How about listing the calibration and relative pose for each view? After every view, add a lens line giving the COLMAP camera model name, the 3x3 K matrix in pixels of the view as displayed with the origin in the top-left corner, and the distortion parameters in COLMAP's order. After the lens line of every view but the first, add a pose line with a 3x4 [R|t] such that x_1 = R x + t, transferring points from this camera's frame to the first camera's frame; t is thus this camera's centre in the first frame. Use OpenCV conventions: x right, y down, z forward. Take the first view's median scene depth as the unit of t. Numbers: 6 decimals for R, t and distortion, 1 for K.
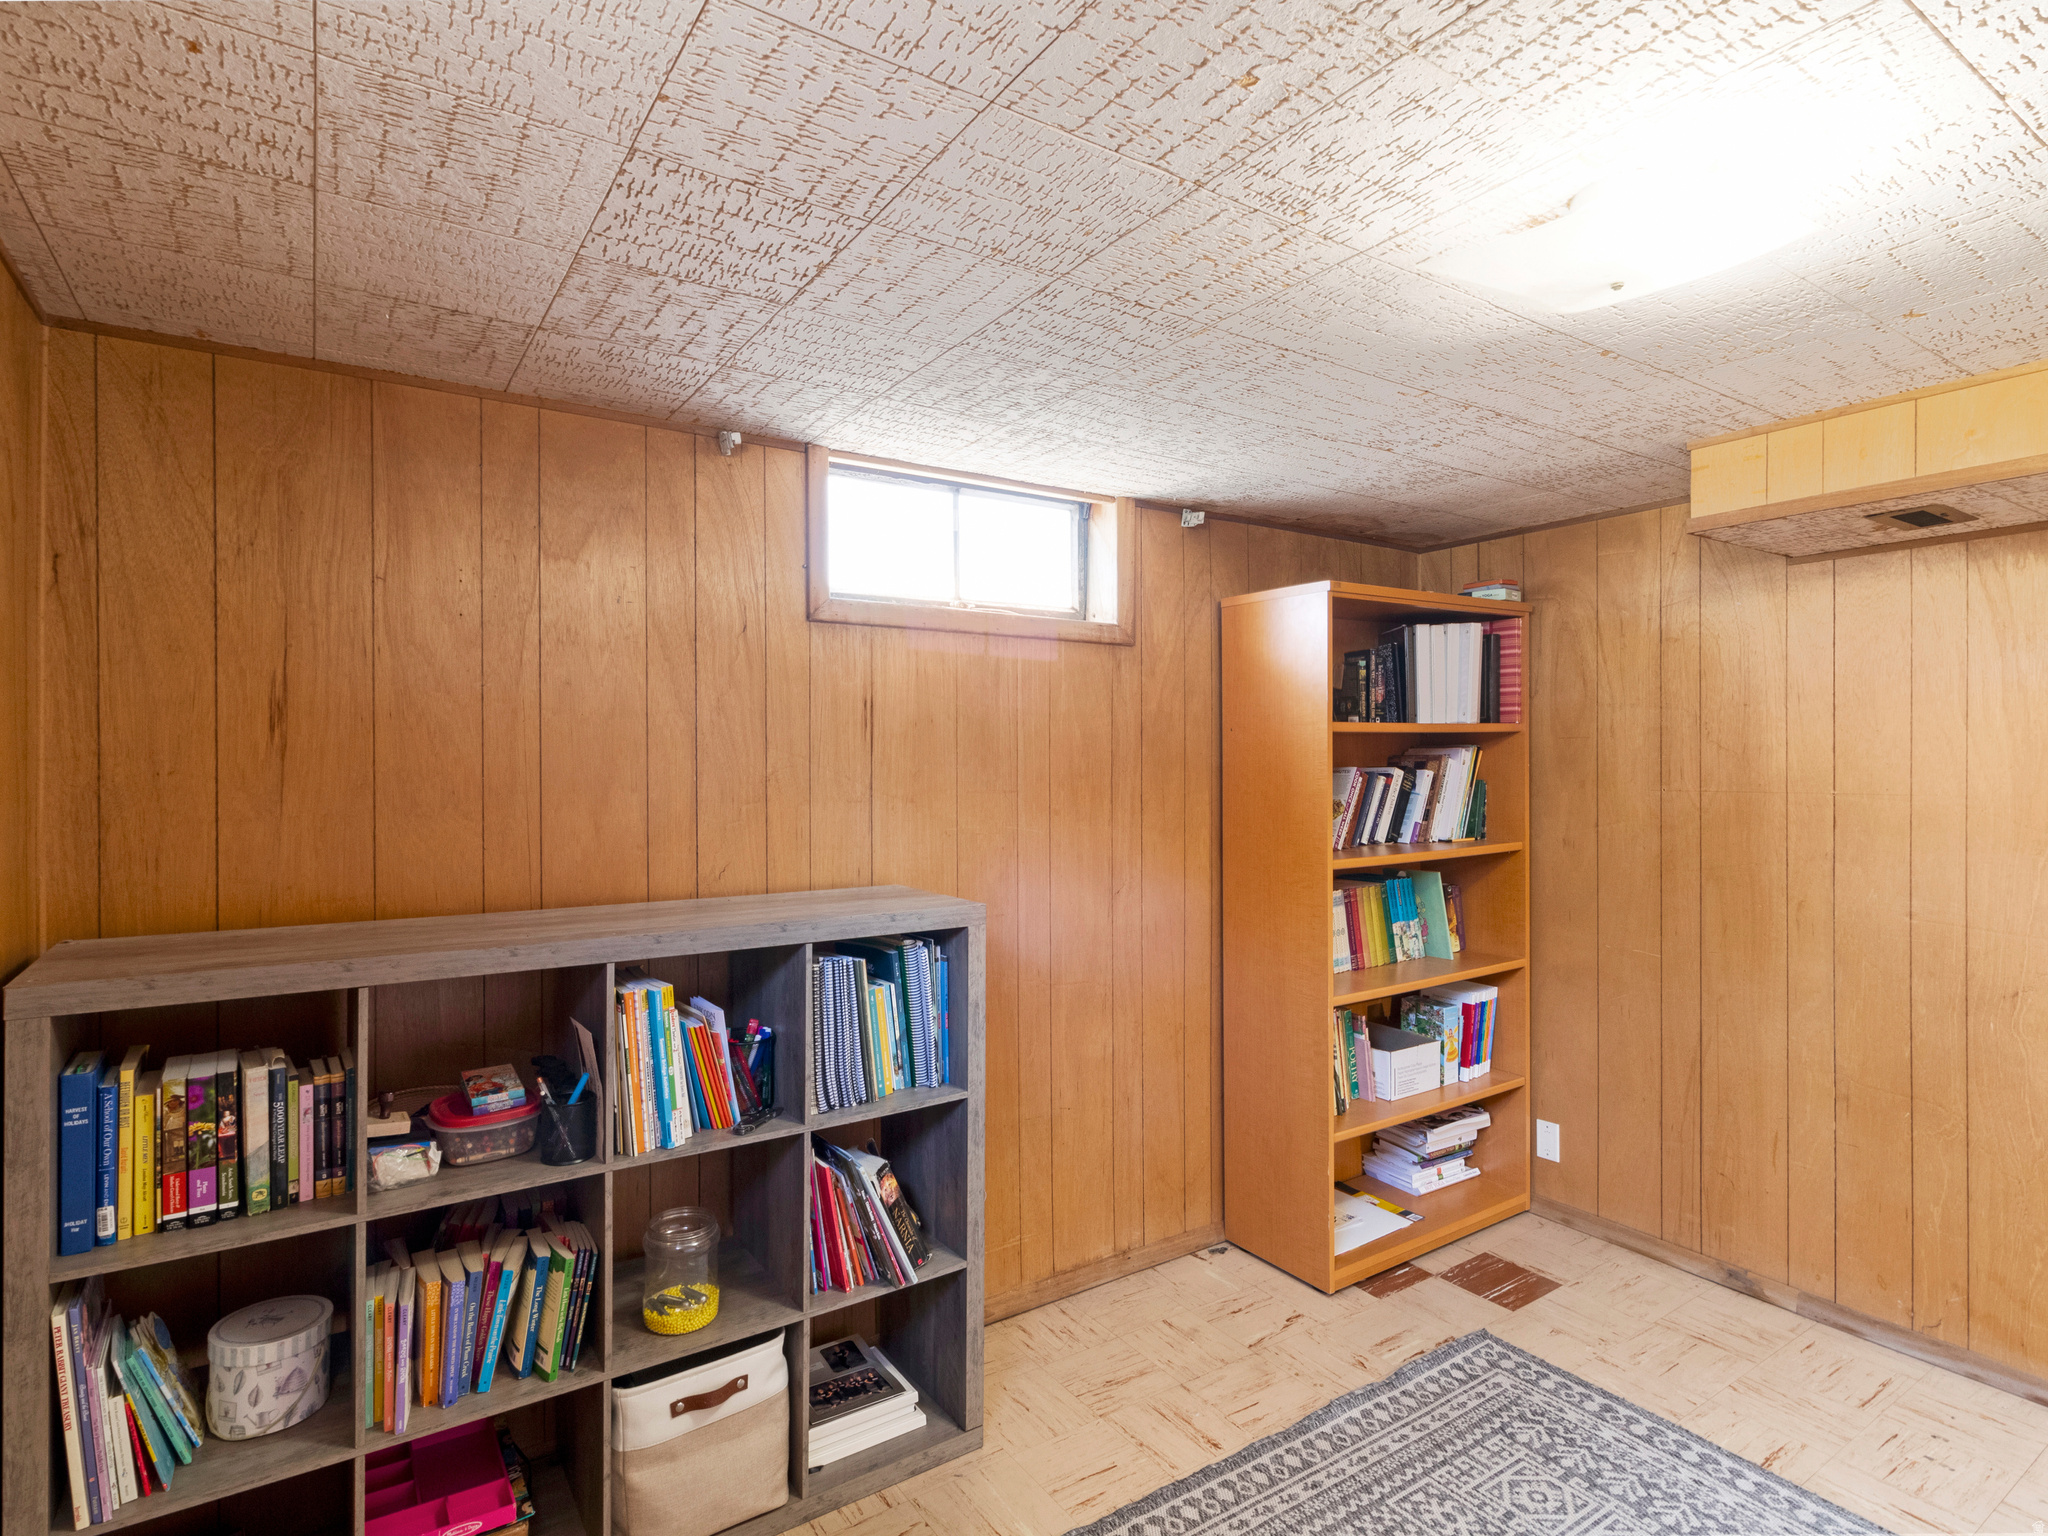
lens RADIAL K [[1083.0, 0, 1018.7], [0, 1083.0, 761.0], [0, 0, 1]] dist [-0.000901, -0.000361]
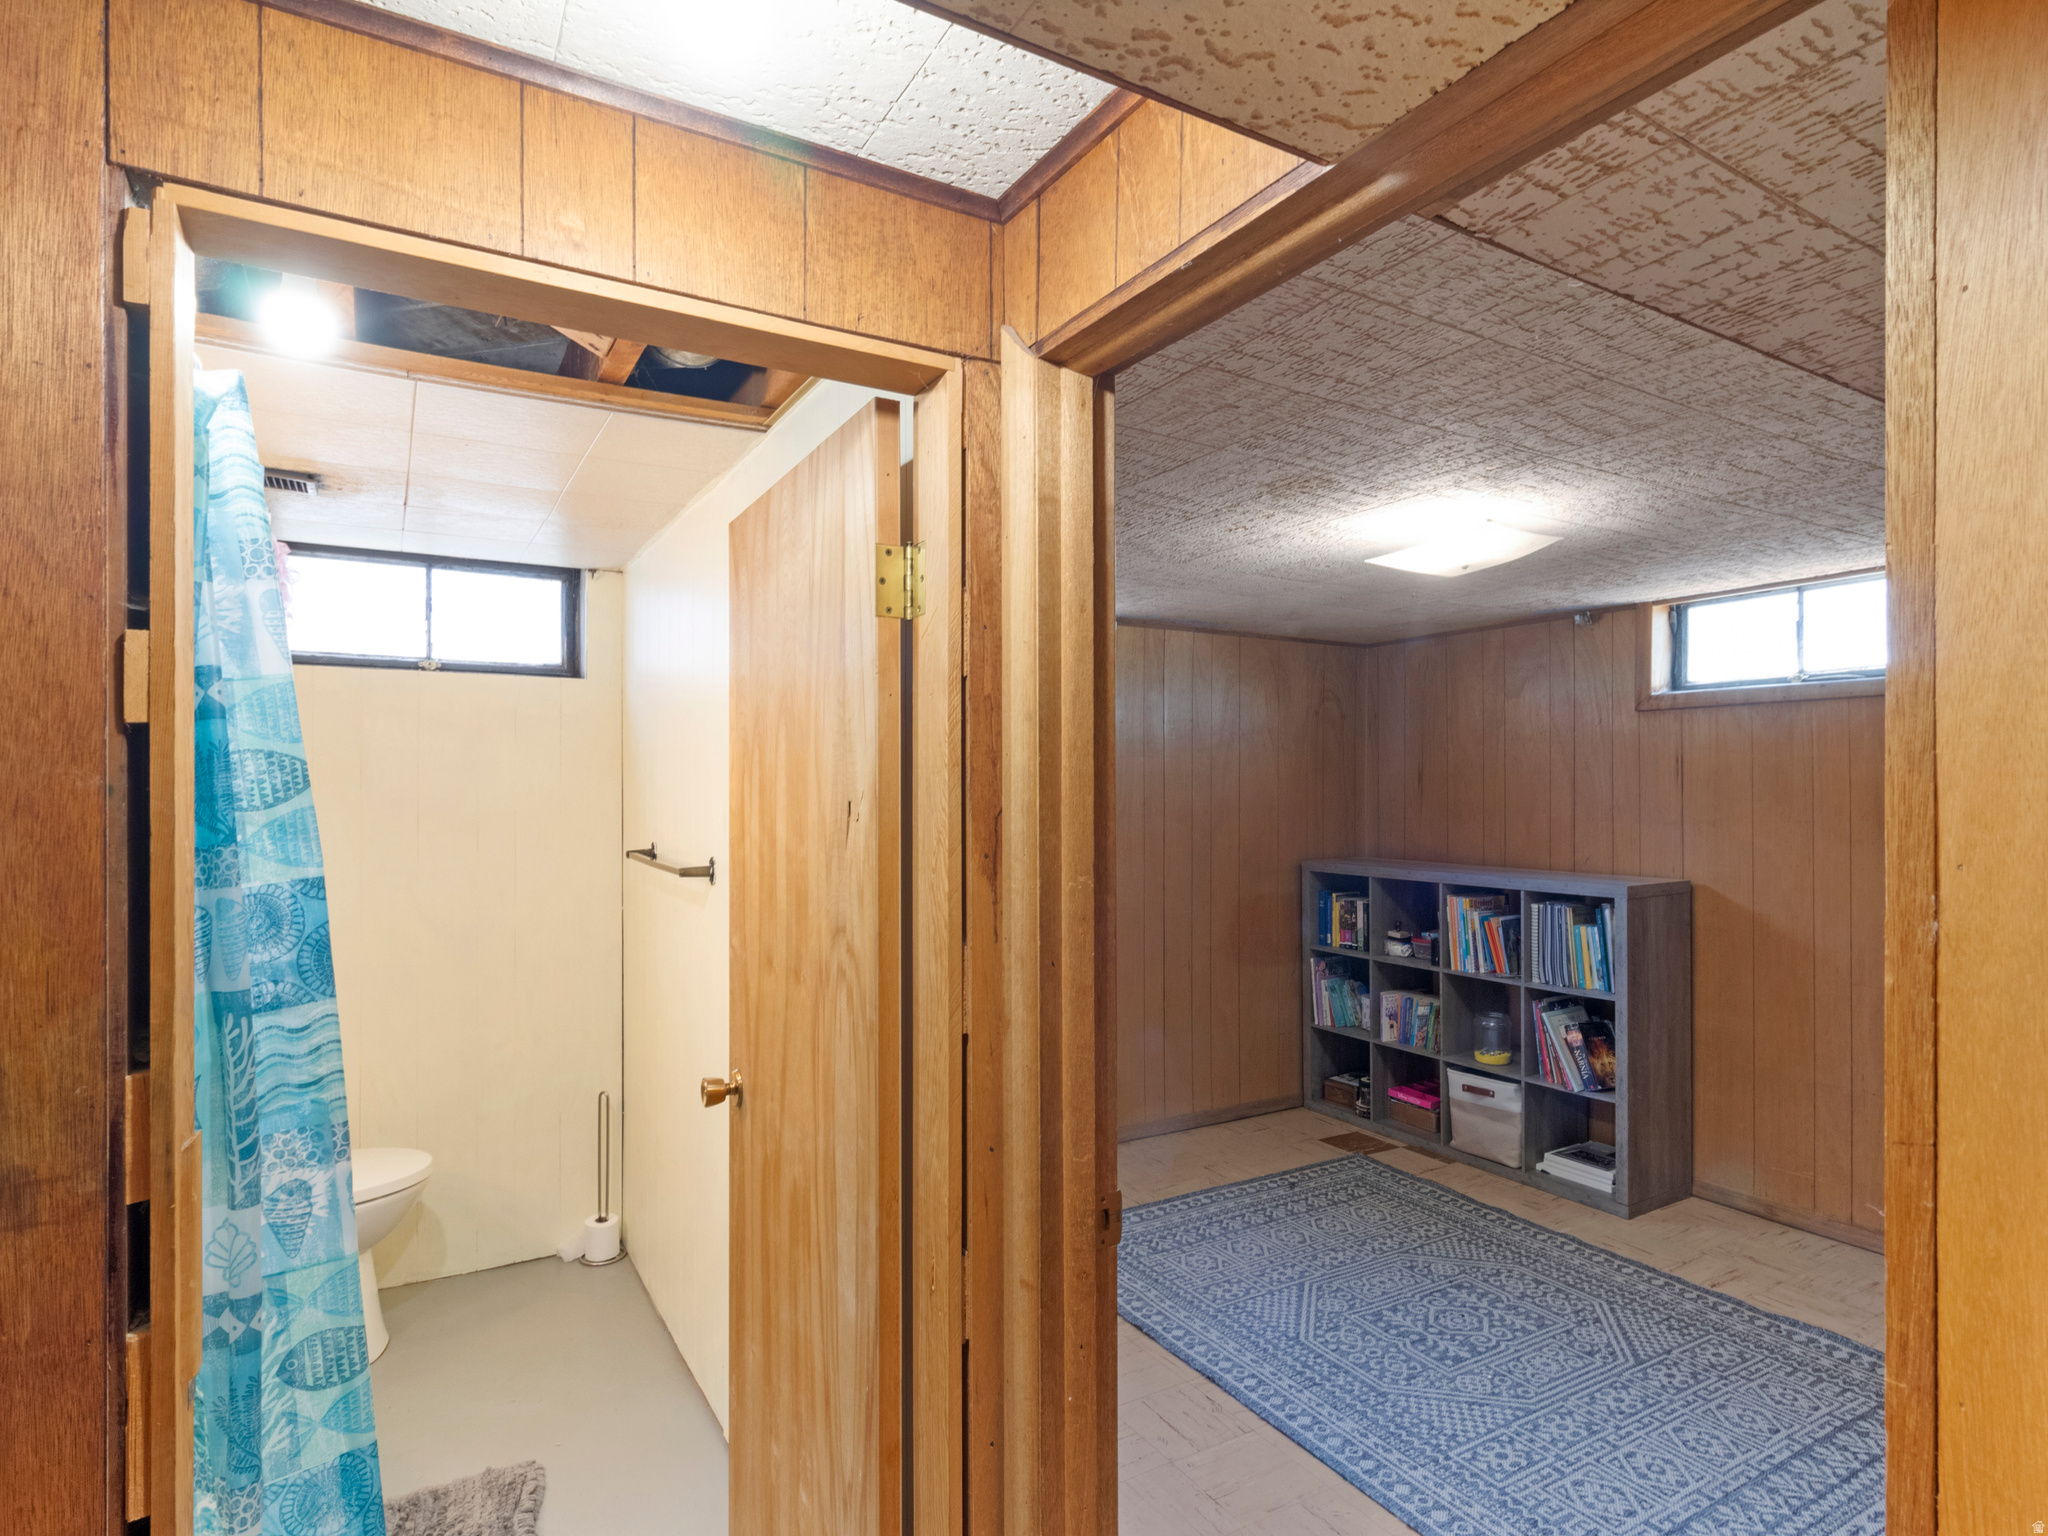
lens RADIAL K [[1089.4, 0, 1021.0], [0, 1089.4, 783.9], [0, 0, 1]] dist [-0.000089, 0.002763]
pose [[-0.063682, -0.007258, -0.997944, 1.519113], [-0.001835, 0.999973, -0.007155, -0.006591], [0.997969, 0.001375, -0.063694, 0.176961]]
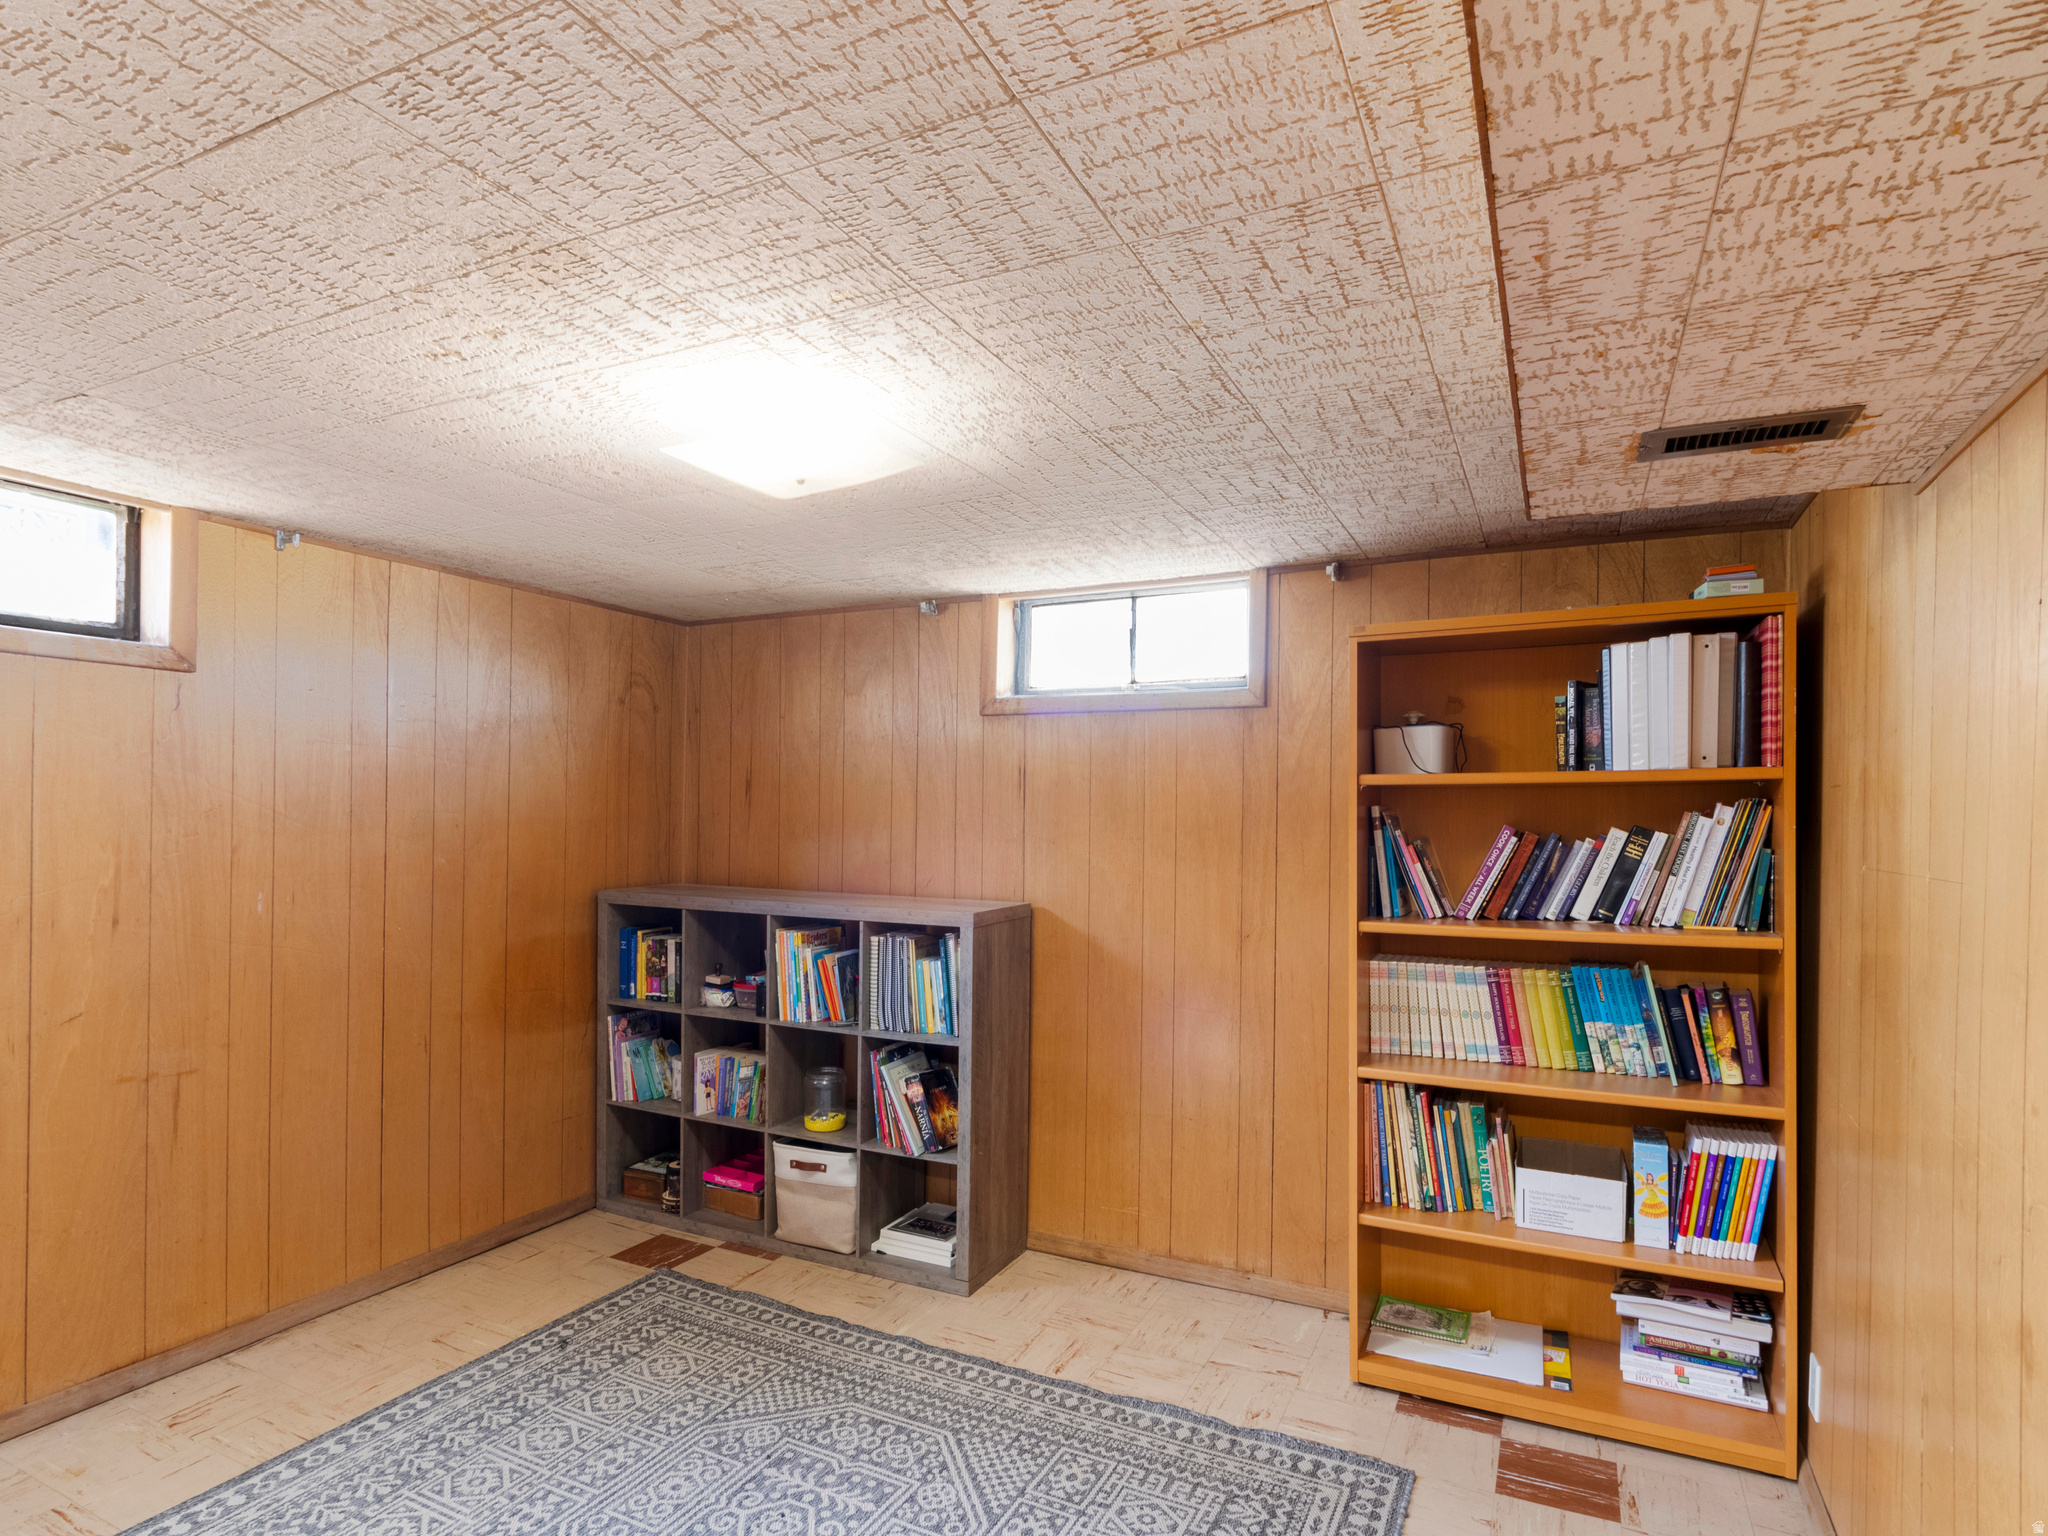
lens RADIAL K [[1111.1, 0, 1016.9], [0, 1111.1, 821.4], [0, 0, 1]] dist [0.001368, -0.000221]
pose [[0.491499, 0.010584, -0.870814, 1.143504], [-0.014394, 0.999888, 0.004029, 0.006619], [0.870759, 0.010554, 0.491596, 0.308260]]
